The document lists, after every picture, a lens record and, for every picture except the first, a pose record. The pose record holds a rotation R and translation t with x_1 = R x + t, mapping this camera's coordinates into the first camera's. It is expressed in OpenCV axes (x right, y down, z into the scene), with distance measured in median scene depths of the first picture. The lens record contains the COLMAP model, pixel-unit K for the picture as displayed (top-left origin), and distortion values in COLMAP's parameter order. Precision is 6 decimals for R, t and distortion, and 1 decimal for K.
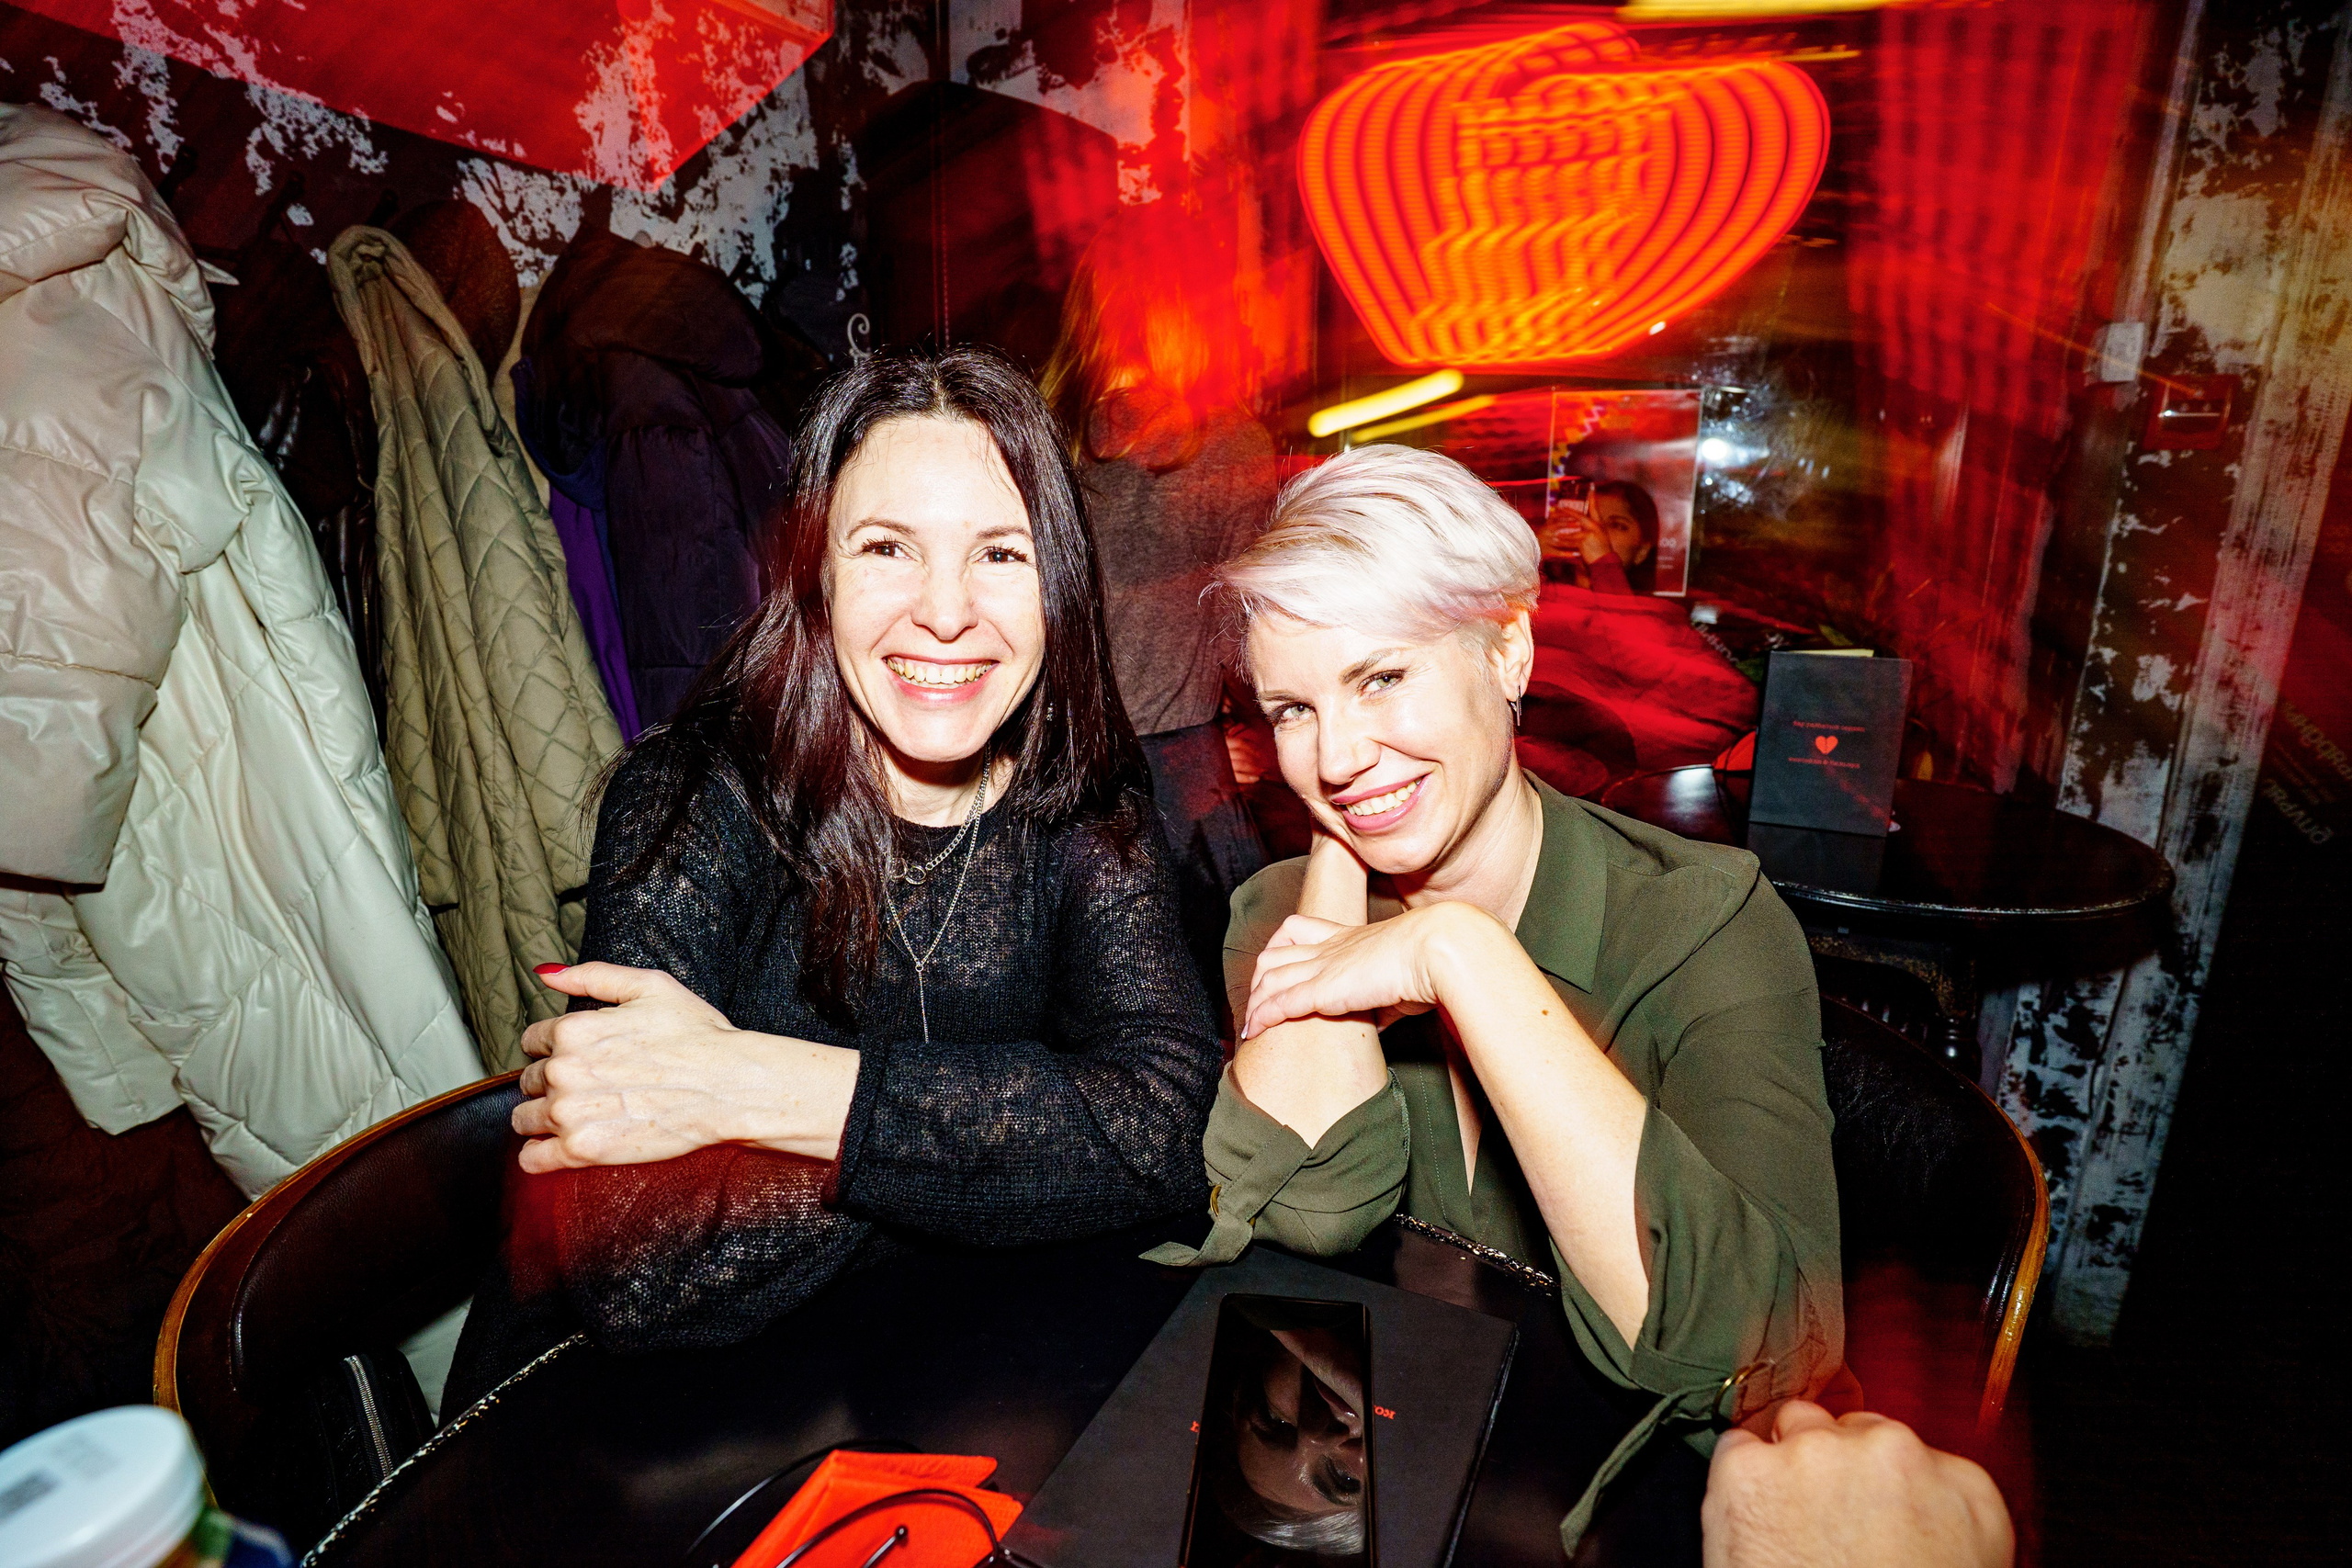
lens RADIAL K [[1155.8, 0, 1180.4], [0, 1155.8, 786.4], [0, 0, 1]] dist [-0.074152, 0.032347]
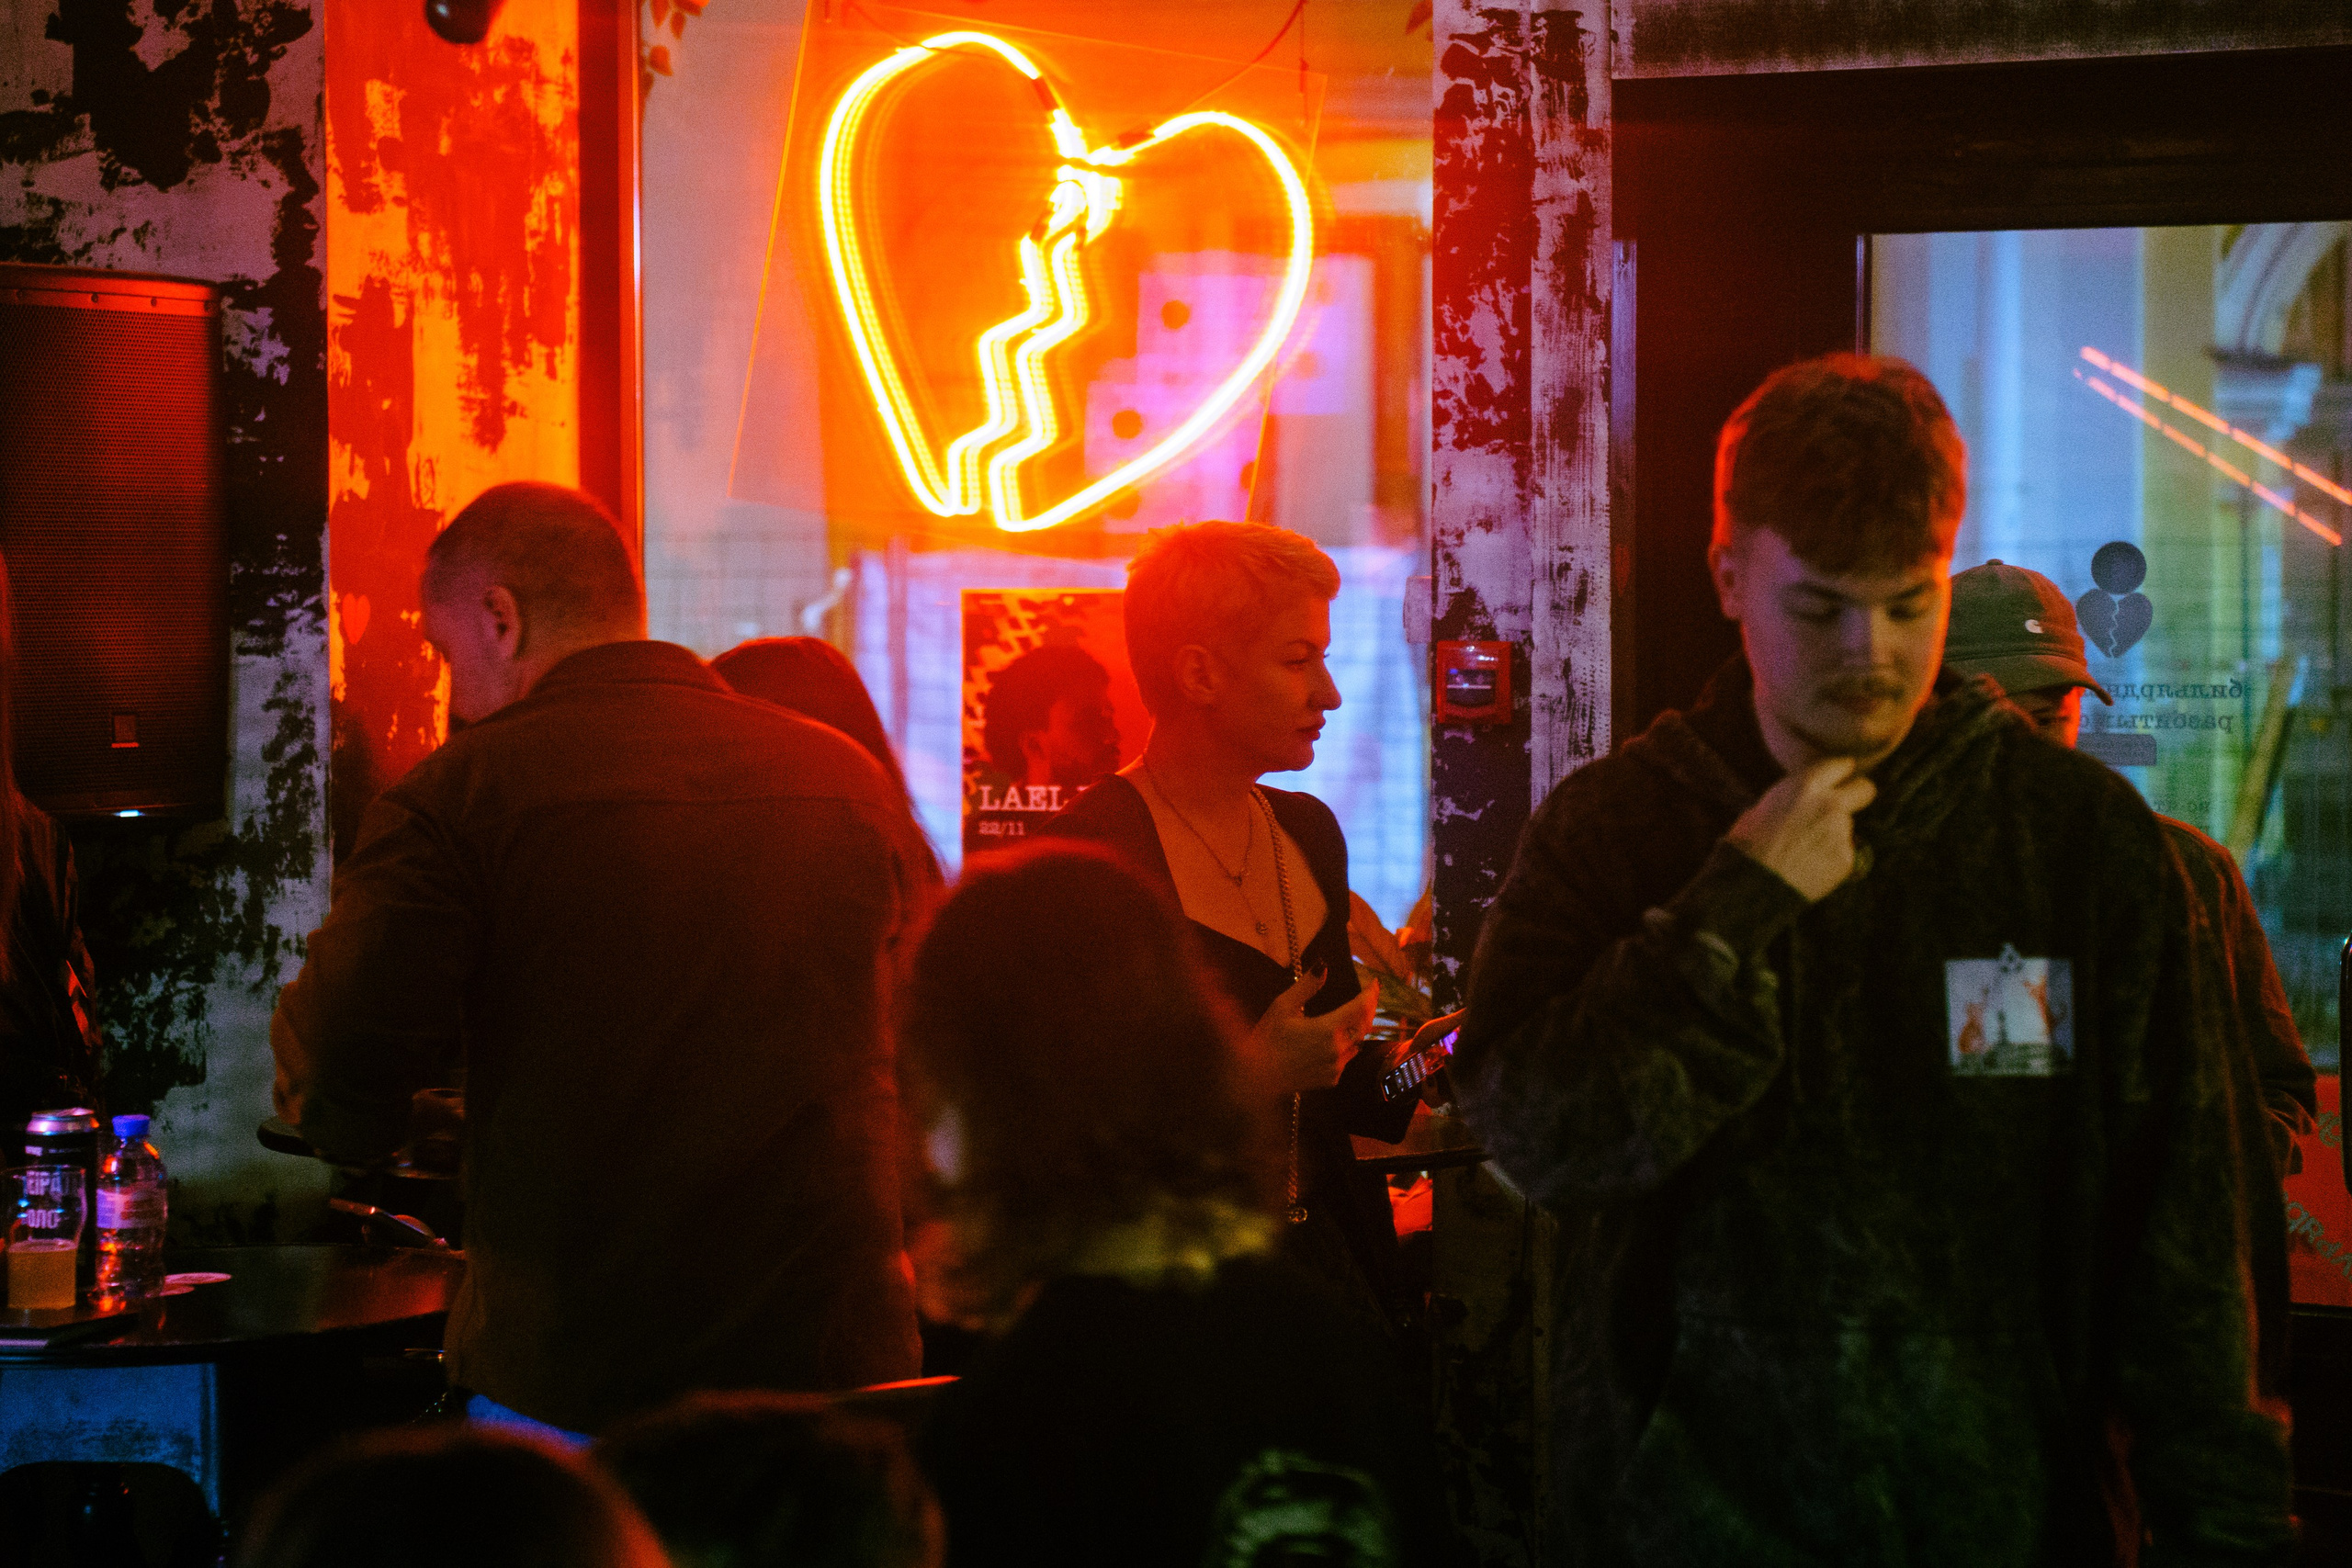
lens RADIAL K [[5230.0, 0, 1169.2], [0, 5230.0, 729.6], [0, 0, 1]] dist [0.584850, 0.327610]
pose [[0.996230, -0.006087, 0.086539, 0.321991], [0.024204, 0.977427, -0.209882, 0.553833], [-0.083308, 0.211186, 0.973889, -2.971714]]
